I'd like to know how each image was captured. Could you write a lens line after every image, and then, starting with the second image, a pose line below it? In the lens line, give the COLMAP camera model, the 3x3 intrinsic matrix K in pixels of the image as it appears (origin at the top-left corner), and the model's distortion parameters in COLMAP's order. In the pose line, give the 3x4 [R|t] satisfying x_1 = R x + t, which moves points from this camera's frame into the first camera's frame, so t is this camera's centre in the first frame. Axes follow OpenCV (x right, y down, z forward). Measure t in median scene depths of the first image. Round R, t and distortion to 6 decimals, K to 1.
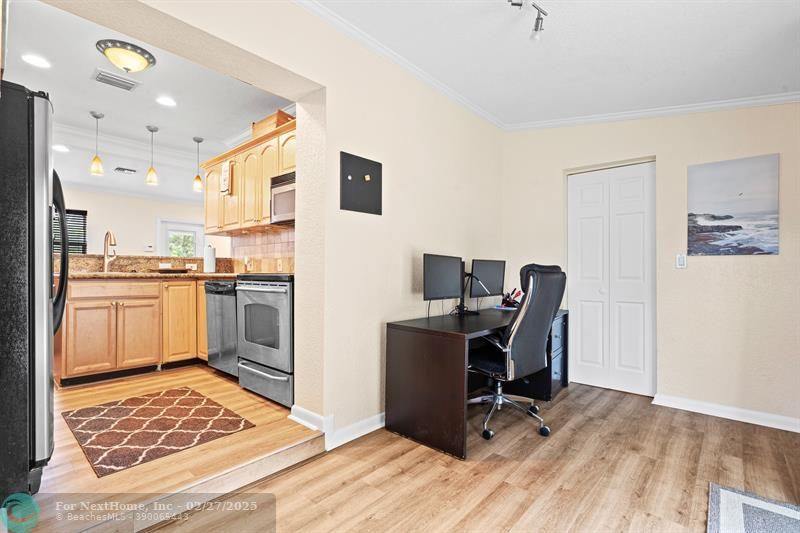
lens RADIAL K [[385.1, 0, 393.8], [0, 385.1, 266.7], [0, 0, 1]] dist [-0.009010, 0.000118]
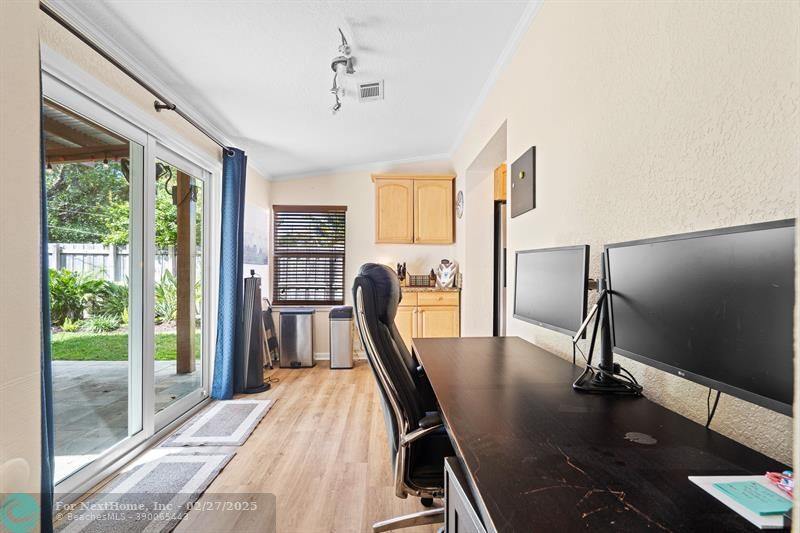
lens RADIAL K [[385.1, 0, 399.6], [0, 385.1, 270.4], [0, 0, 1]] dist [-0.009010, 0.000118]
pose [[-0.729114, -0.011554, -0.684295, 0.706688], [-0.007104, 0.999931, -0.009314, 0.007613], [0.684355, -0.001930, -0.729146, 1.343001]]
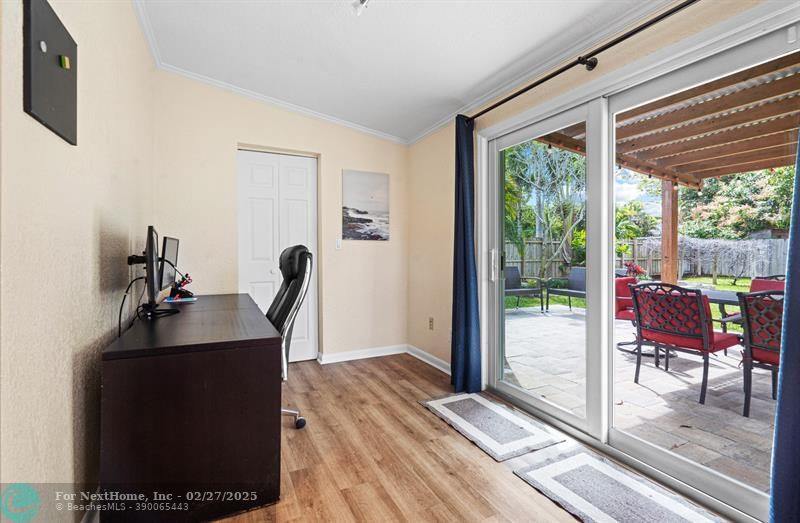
lens RADIAL K [[363.3, 0, 412.2], [0, 363.3, 251.9], [0, 0, 1]] dist [-0.004815, 0.000093]
pose [[0.357856, -0.006098, 0.933757, -0.308211], [-0.003043, 0.999966, 0.007696, 0.002009], [-0.933772, -0.005595, 0.357825, 0.392127]]
